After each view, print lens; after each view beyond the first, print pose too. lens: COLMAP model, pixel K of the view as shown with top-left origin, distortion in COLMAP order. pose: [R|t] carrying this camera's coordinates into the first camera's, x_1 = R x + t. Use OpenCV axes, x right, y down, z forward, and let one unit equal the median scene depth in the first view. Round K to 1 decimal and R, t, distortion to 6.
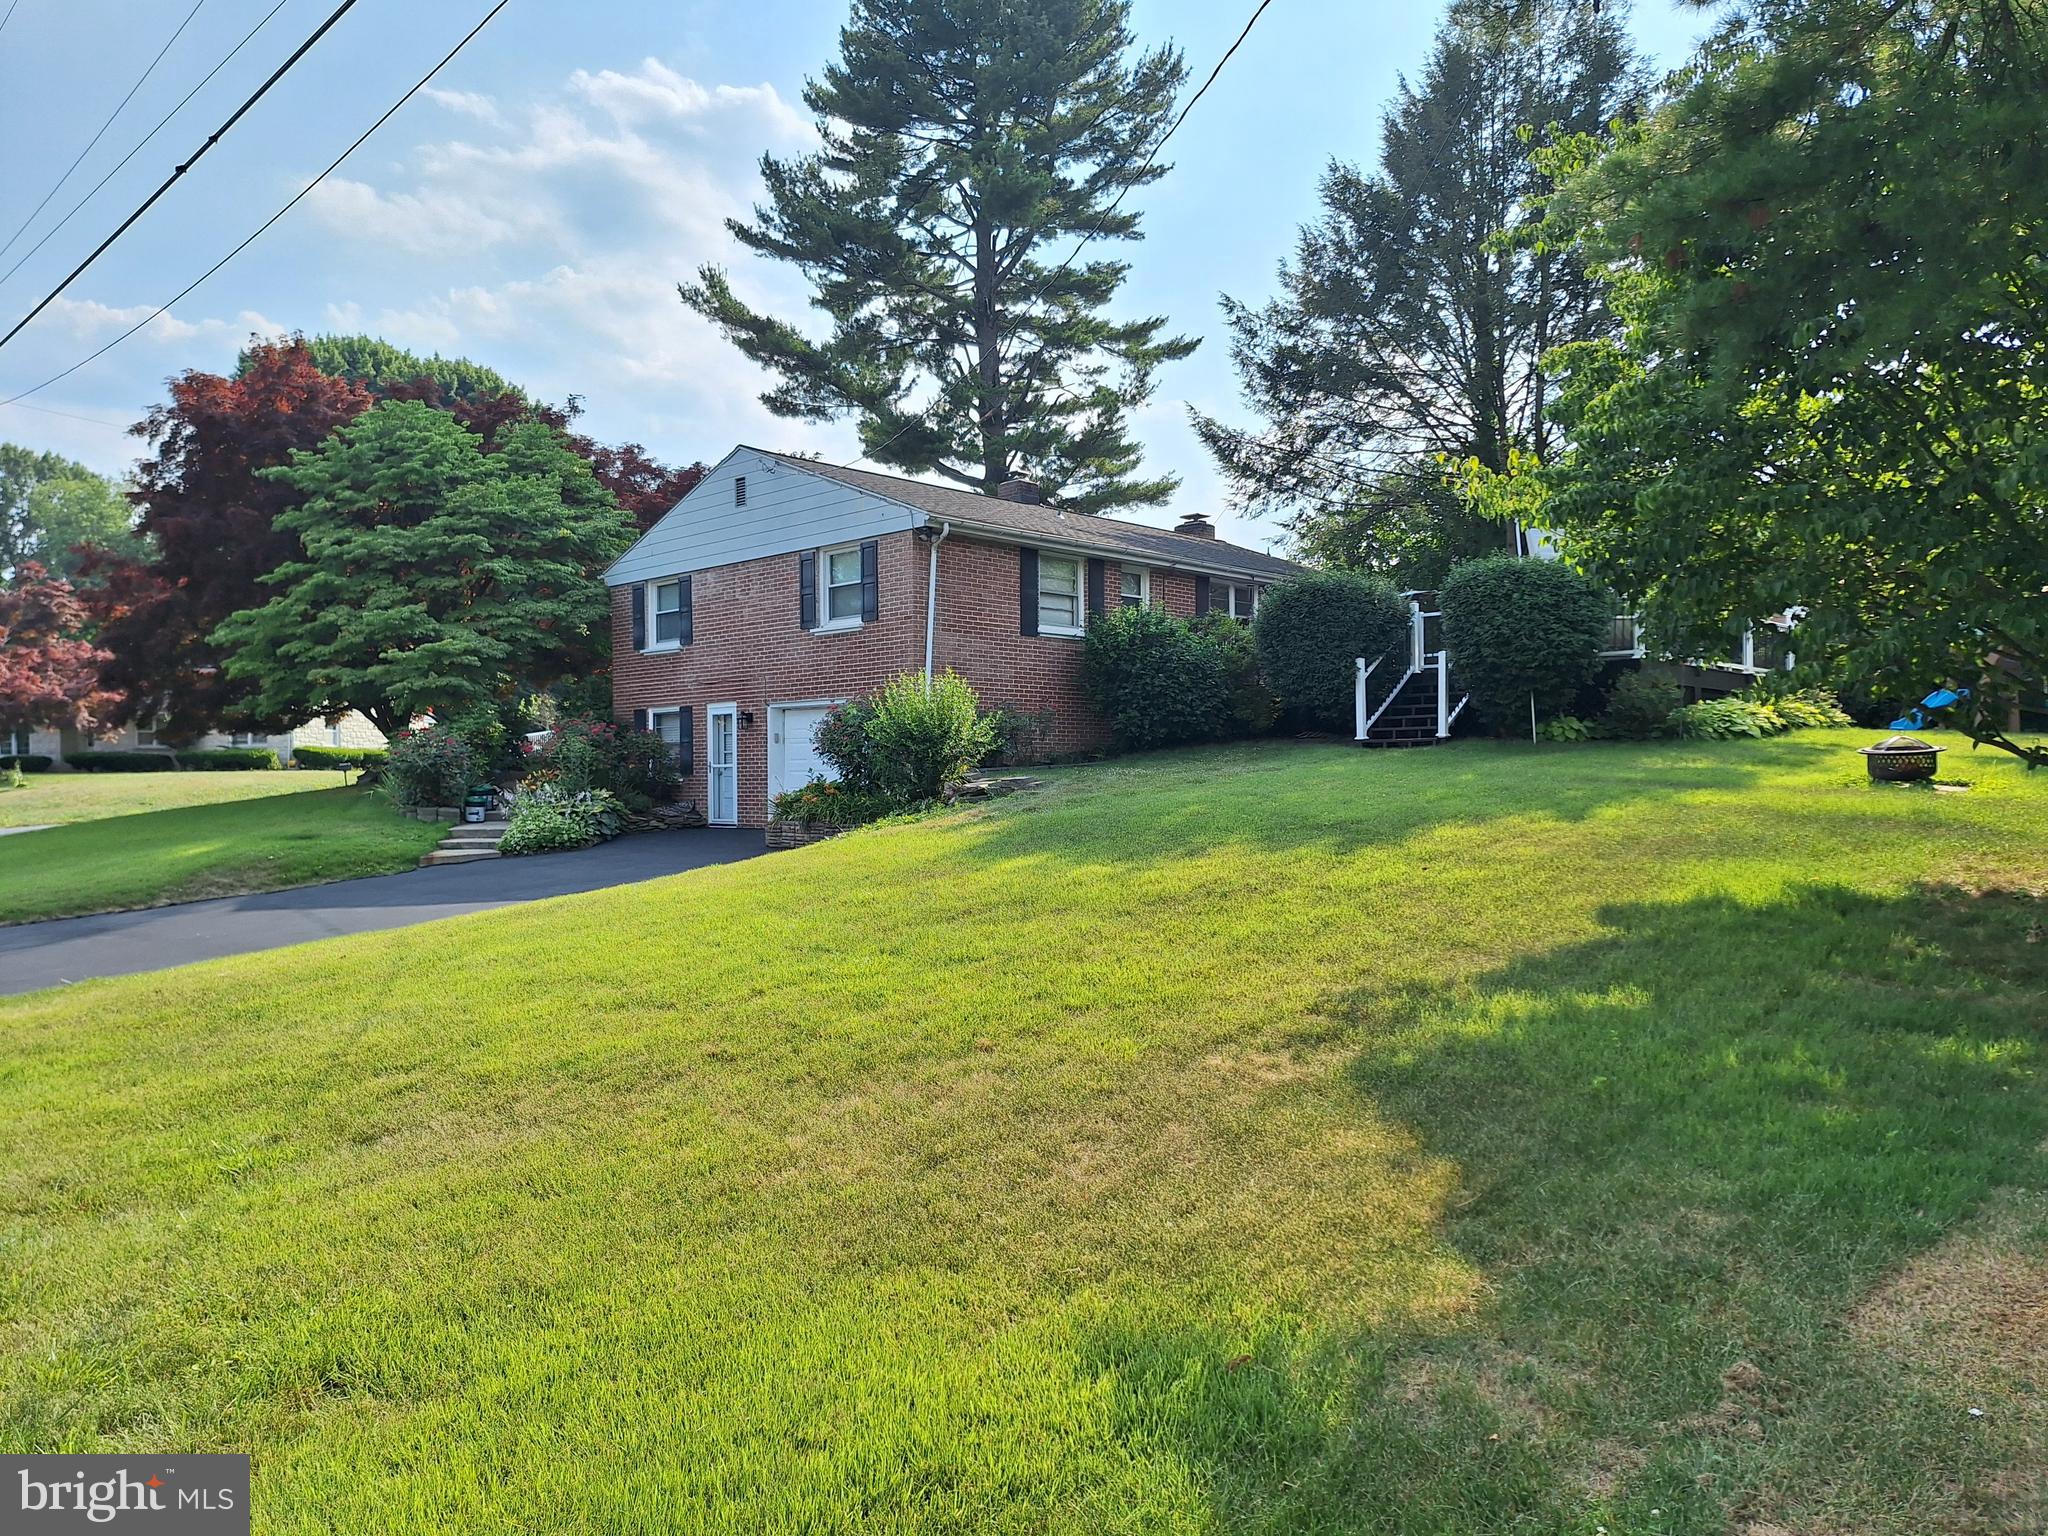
lens RADIAL K [[1409.5, 0, 1027.9], [0, 1409.5, 778.4], [0, 0, 1]] dist [0.070104, -0.071720]
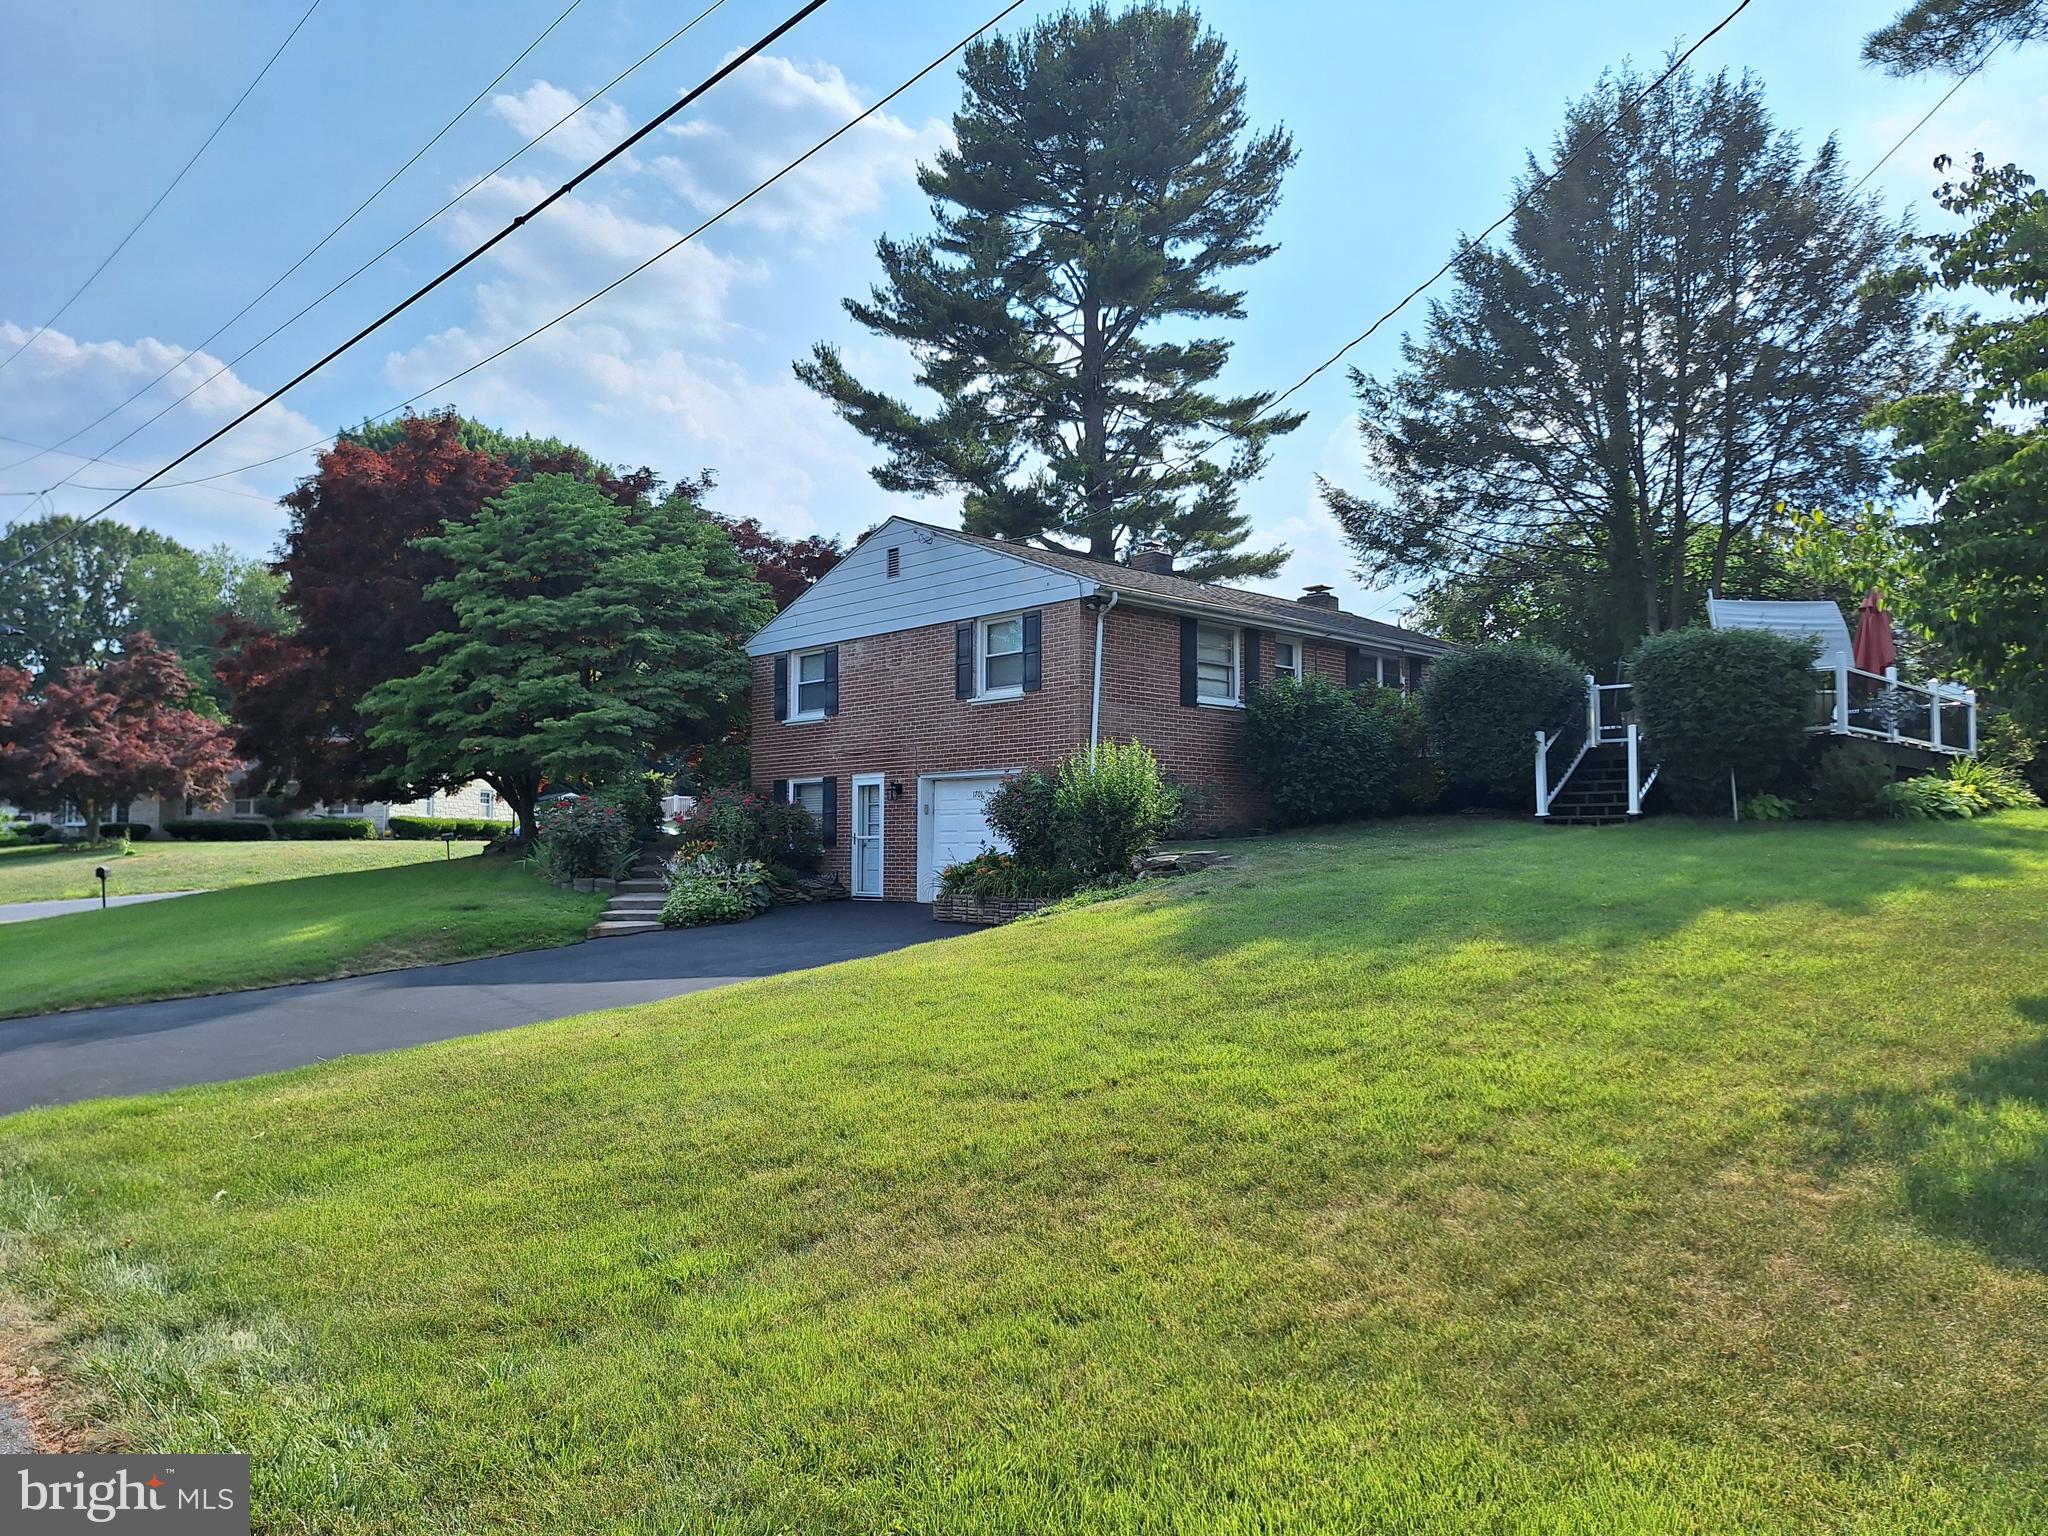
lens RADIAL K [[1409.5, 0, 1032.1], [0, 1409.5, 773.5], [0, 0, 1]] dist [0.070104, -0.071720]
pose [[0.999549, 0.006050, -0.029427, -0.069528], [-0.007676, 0.998432, -0.055441, 0.000119], [0.029045, 0.055641, 0.998028, 0.019414]]
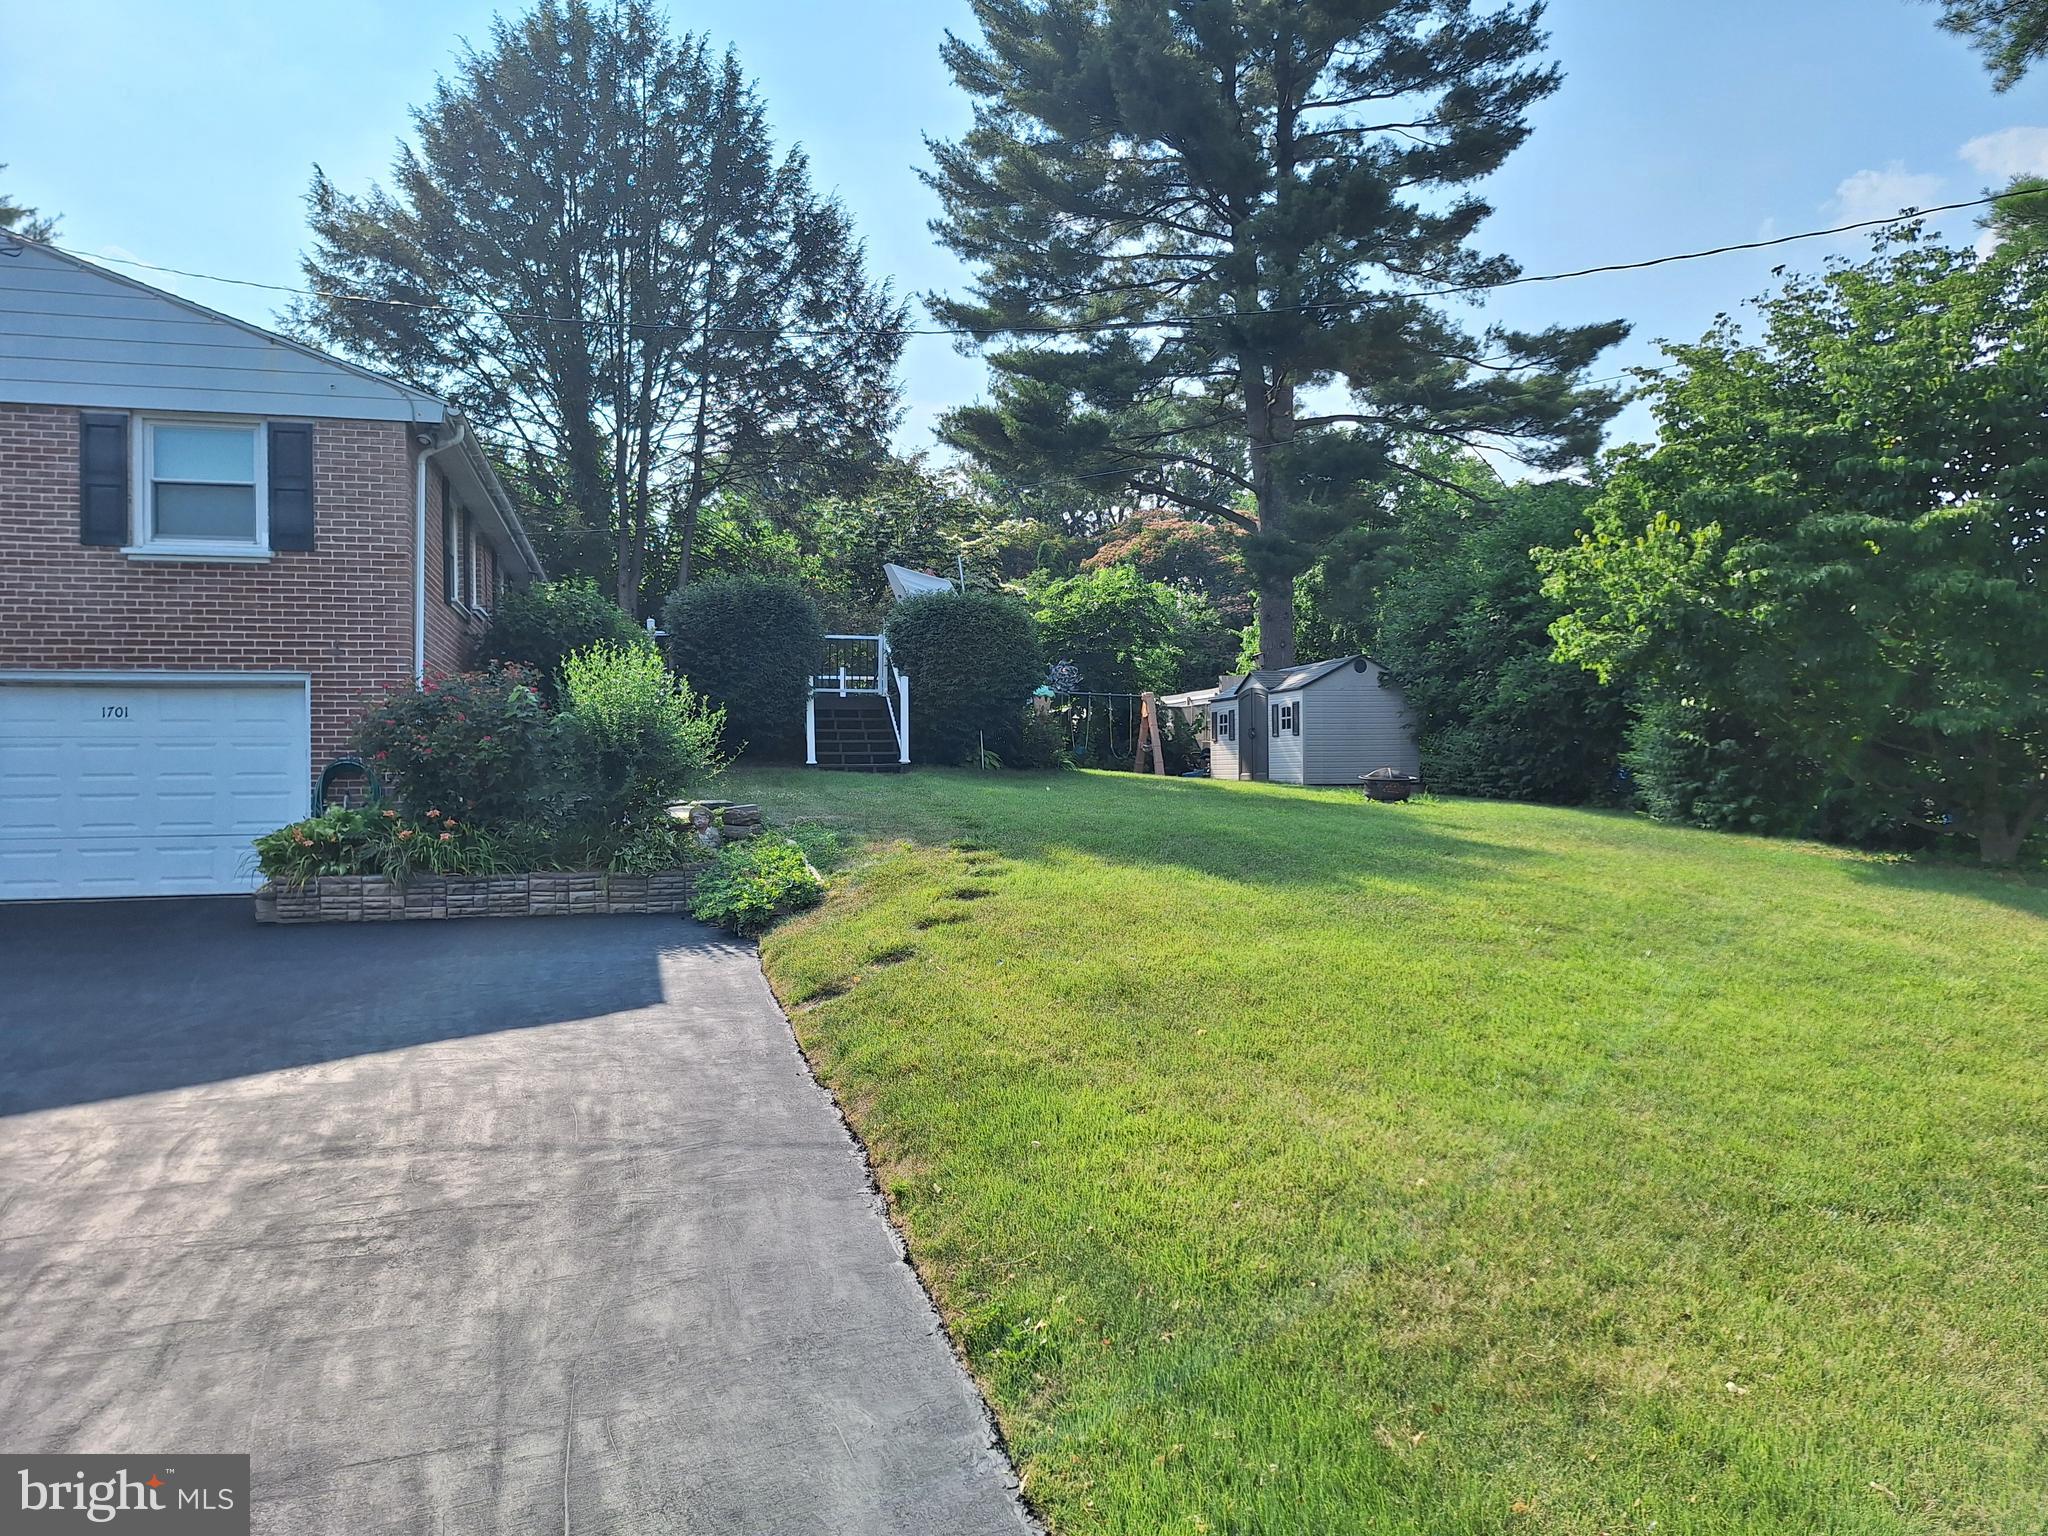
lens RADIAL K [[1409.5, 0, 1022.3], [0, 1409.5, 787.3], [0, 0, 1]] dist [0.070104, -0.071720]
pose [[0.524404, 0.010374, 0.851407, -0.397799], [0.011619, 0.999745, -0.019338, 0.006101], [-0.851391, 0.020033, 0.524150, 0.335699]]
